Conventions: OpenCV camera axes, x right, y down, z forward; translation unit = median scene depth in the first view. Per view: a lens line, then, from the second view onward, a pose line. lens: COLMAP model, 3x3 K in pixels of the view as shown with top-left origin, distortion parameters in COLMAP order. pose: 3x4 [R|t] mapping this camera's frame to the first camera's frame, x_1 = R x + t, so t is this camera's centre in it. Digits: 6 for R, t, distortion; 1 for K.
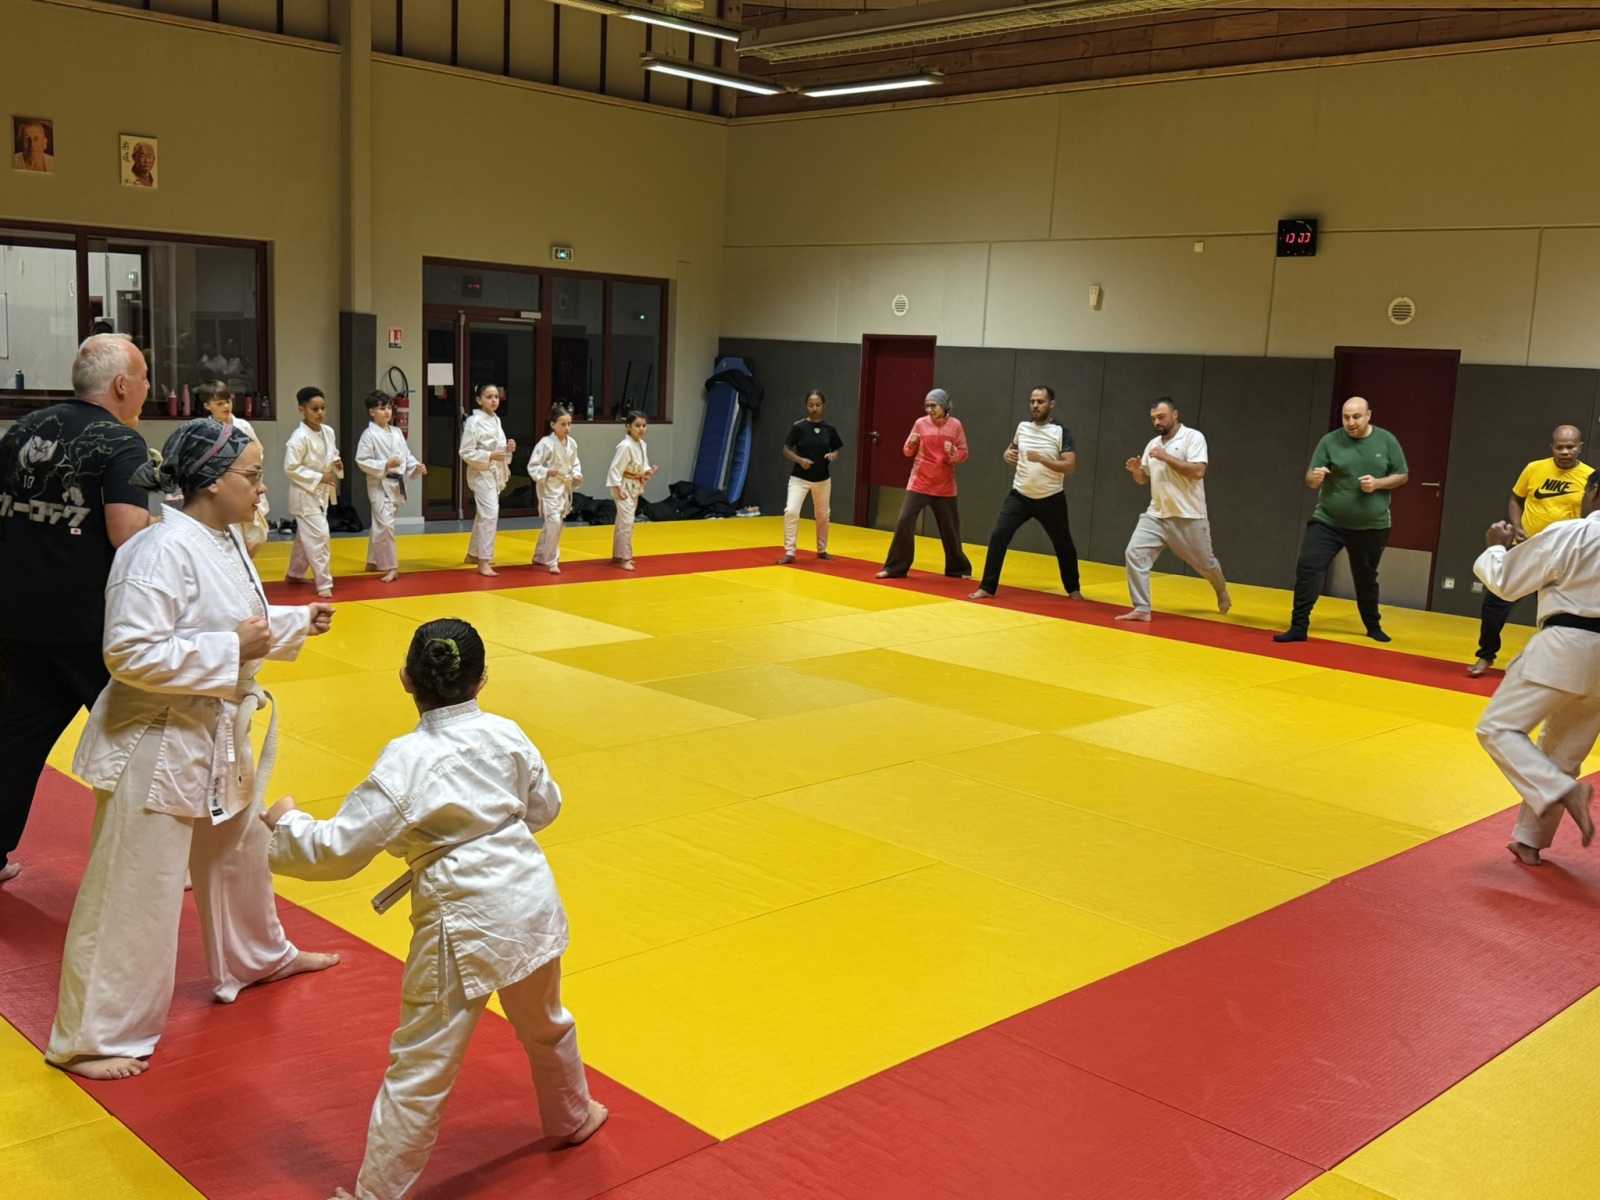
lens RADIAL K [[1603.6, 0, 788.8], [0, 1603.6, 597.6], [0, 0, 1]] dist [0.052156, 0.000000]
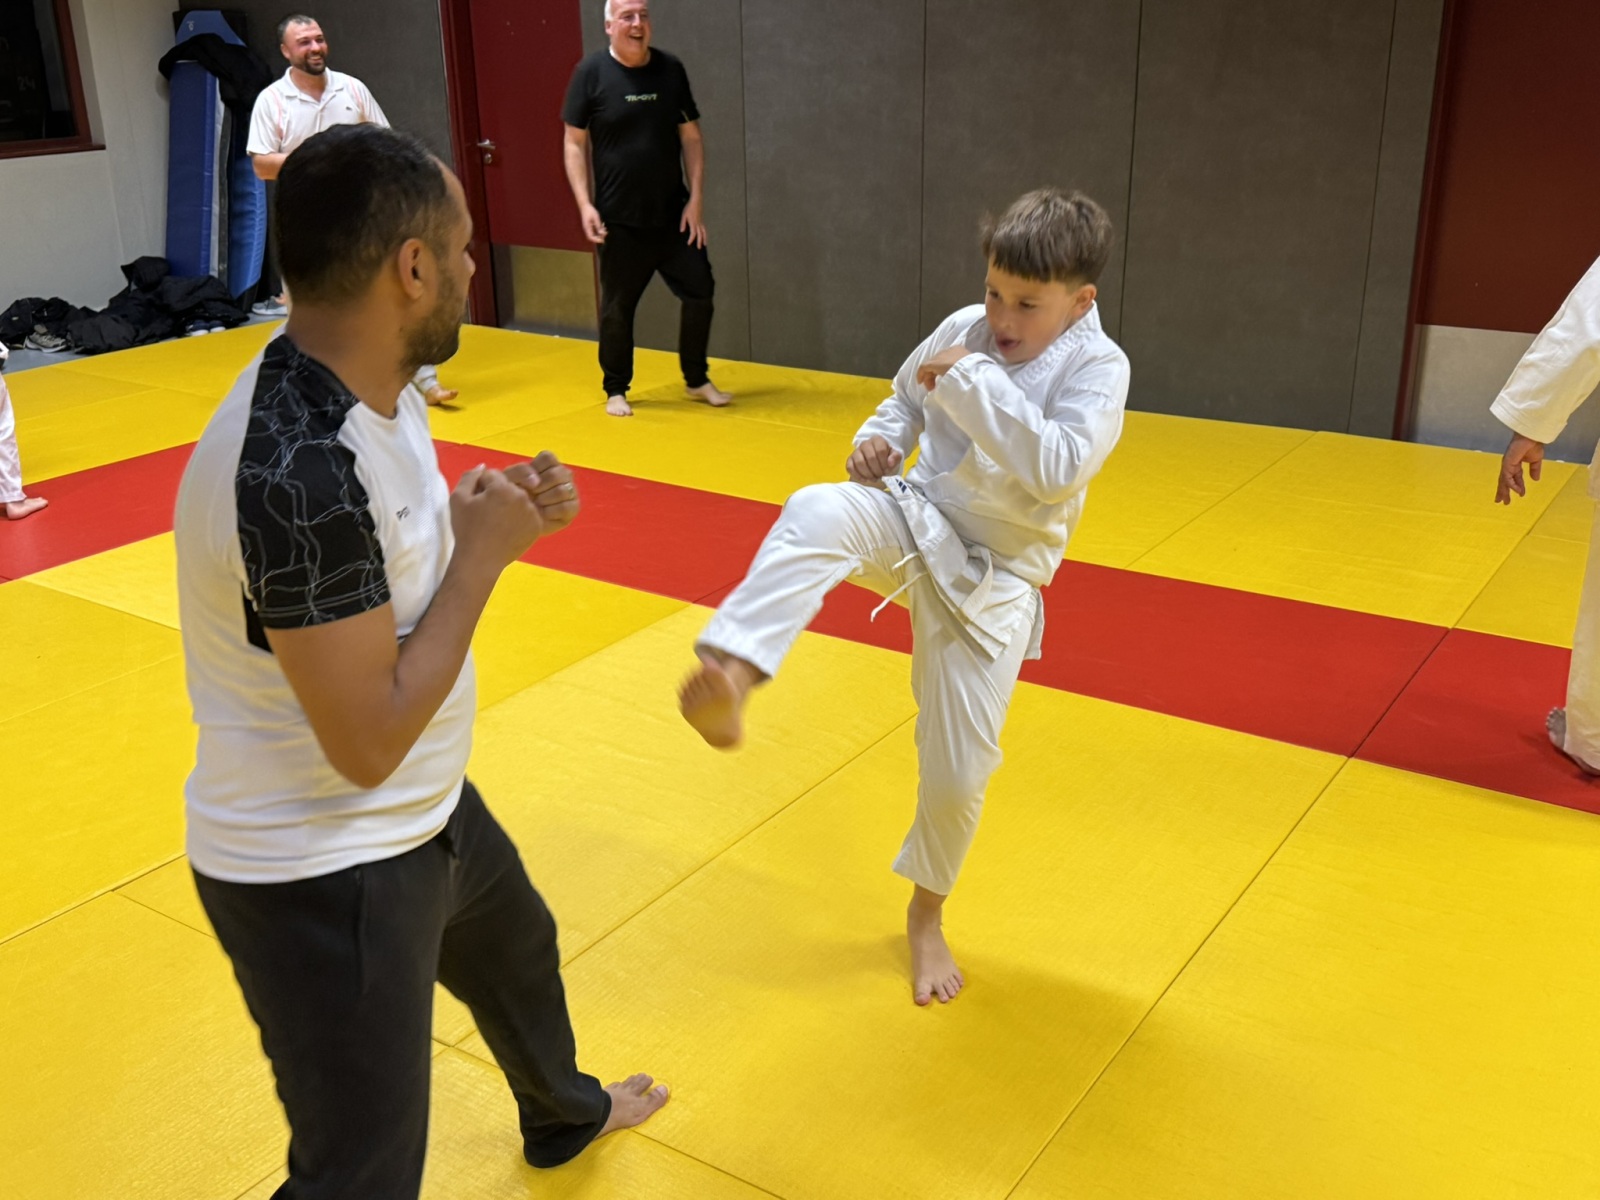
lens RADIAL K [[1603.6, 0, 774.6], [0, 1603.6, 581.9], [0, 0, 1]] dist [0.052156, 0.000000]
pose [[0.977151, -0.135599, 0.163673, 0.037698], [0.098750, 0.971533, 0.215341, -0.063947], [-0.188213, -0.194258, 0.962725, 0.418434]]
